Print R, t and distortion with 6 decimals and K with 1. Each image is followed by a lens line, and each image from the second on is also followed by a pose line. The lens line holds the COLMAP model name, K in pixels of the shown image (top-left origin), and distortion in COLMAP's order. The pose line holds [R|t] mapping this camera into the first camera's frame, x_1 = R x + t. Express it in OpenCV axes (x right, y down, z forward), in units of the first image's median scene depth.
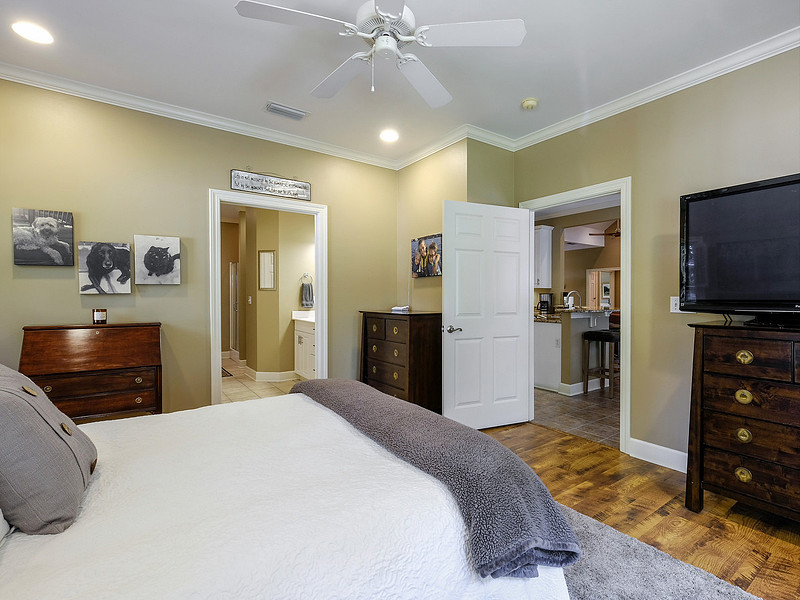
lens RADIAL K [[398.9, 0, 412.9], [0, 398.9, 297.4], [0, 0, 1]] dist [0.003218, 0.001004]
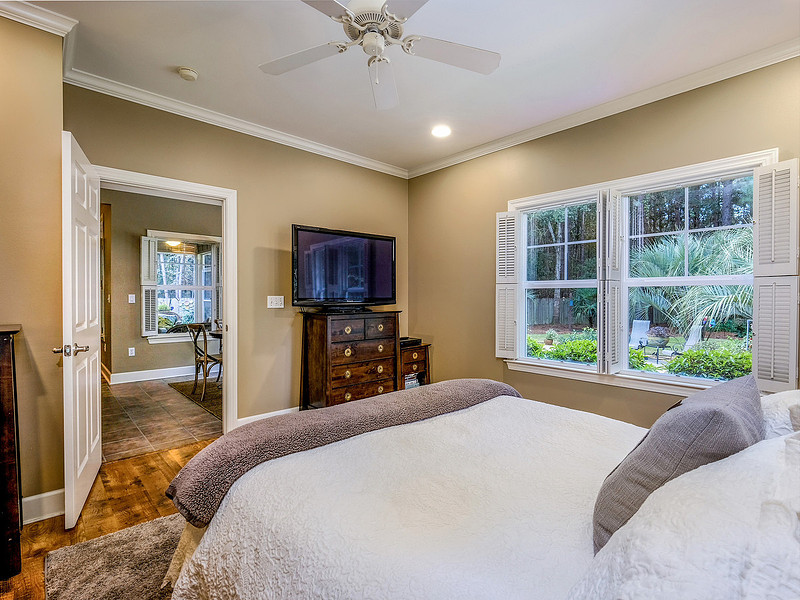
lens RADIAL K [[398.9, 0, 412.9], [0, 398.9, 297.4], [0, 0, 1]] dist [0.003218, 0.001004]
pose [[-0.139103, -0.001861, 0.990276, -0.795306], [0.002814, 0.999993, 0.002274, 0.001858], [-0.990274, 0.003103, -0.139097, 0.799371]]
